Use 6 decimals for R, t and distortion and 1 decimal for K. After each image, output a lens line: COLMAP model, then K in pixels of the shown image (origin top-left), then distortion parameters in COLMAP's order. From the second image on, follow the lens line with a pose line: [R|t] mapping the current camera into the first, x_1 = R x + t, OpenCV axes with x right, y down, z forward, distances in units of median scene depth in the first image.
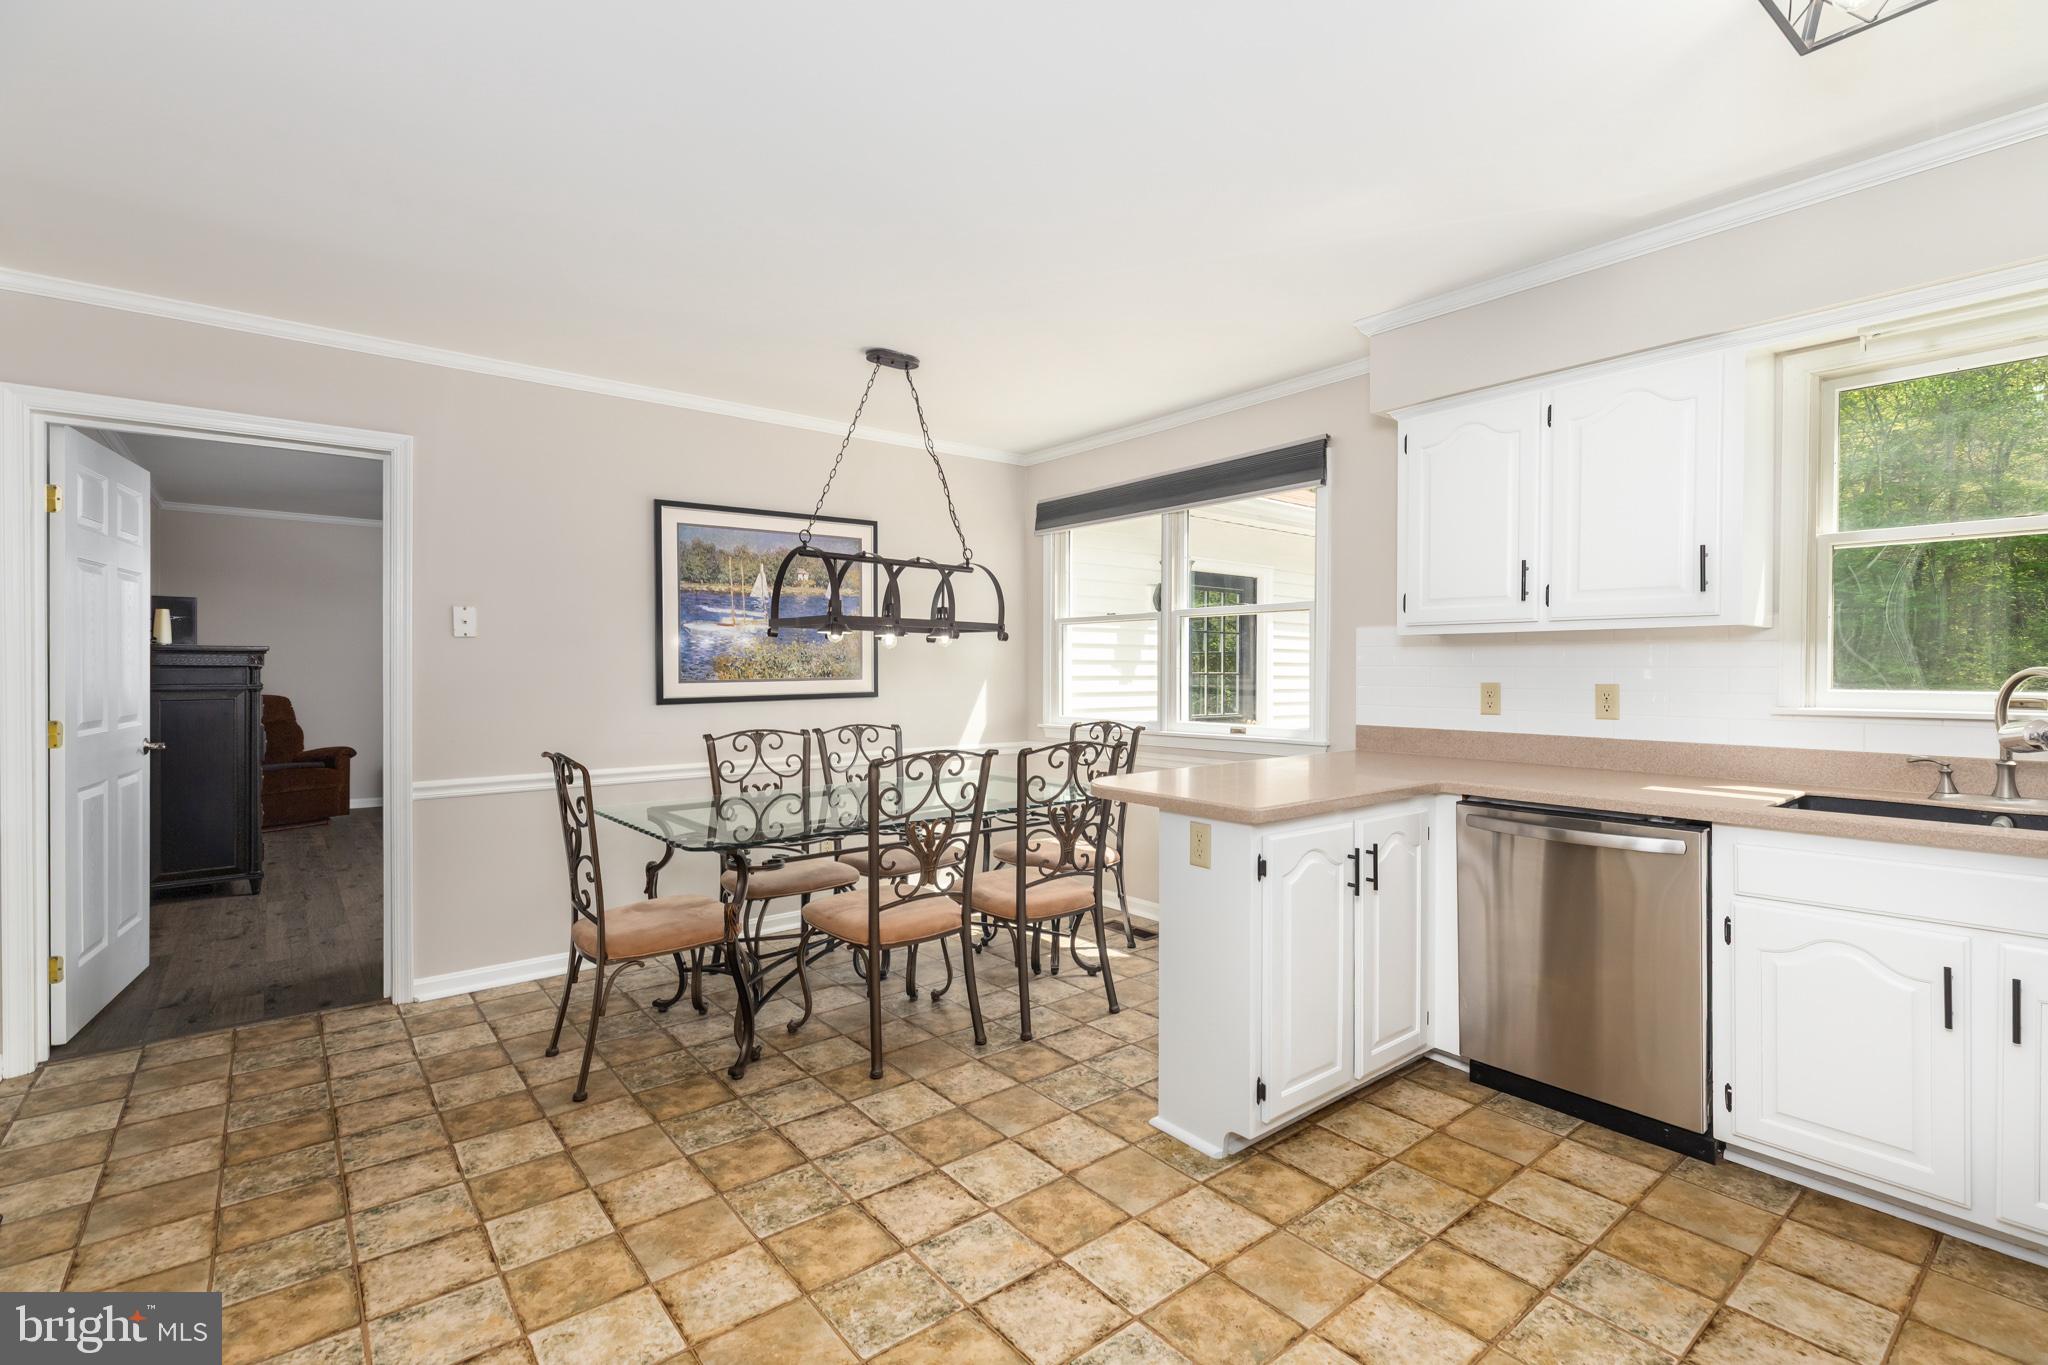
lens RADIAL K [[924.5, 0, 1034.1], [0, 924.5, 682.4], [0, 0, 1]] dist [0.010390, -0.000944]
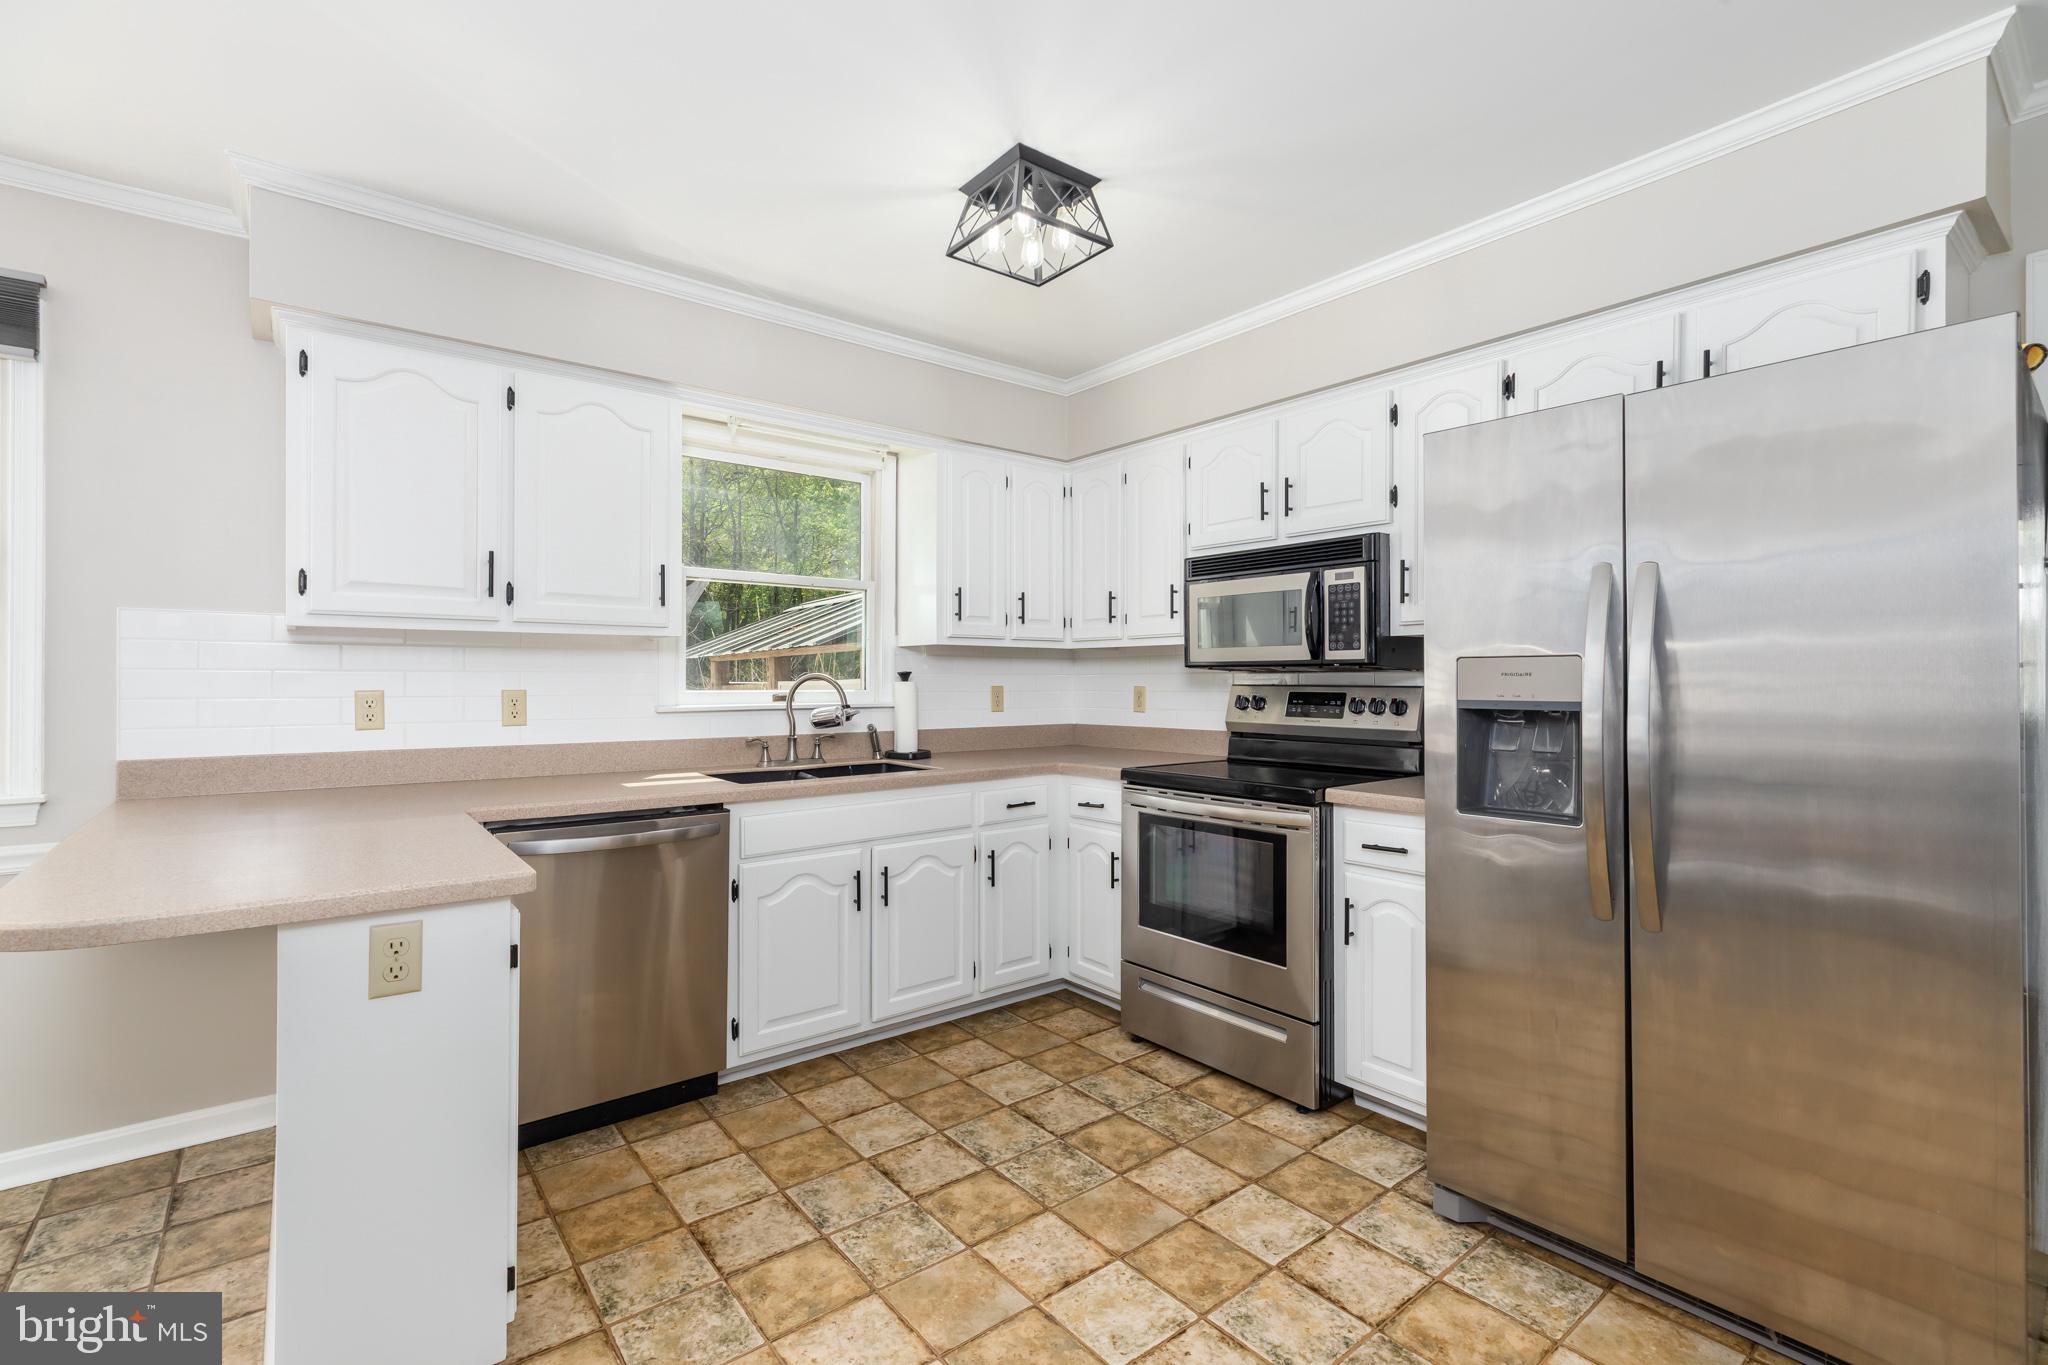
lens RADIAL K [[924.5, 0, 1063.1], [0, 924.5, 654.9], [0, 0, 1]] dist [0.010390, -0.000944]
pose [[-0.011294, 0.019380, 0.999748, -0.457504], [0.016987, 0.999672, -0.019187, -0.006770], [-0.999792, 0.016766, -0.011619, 0.577255]]
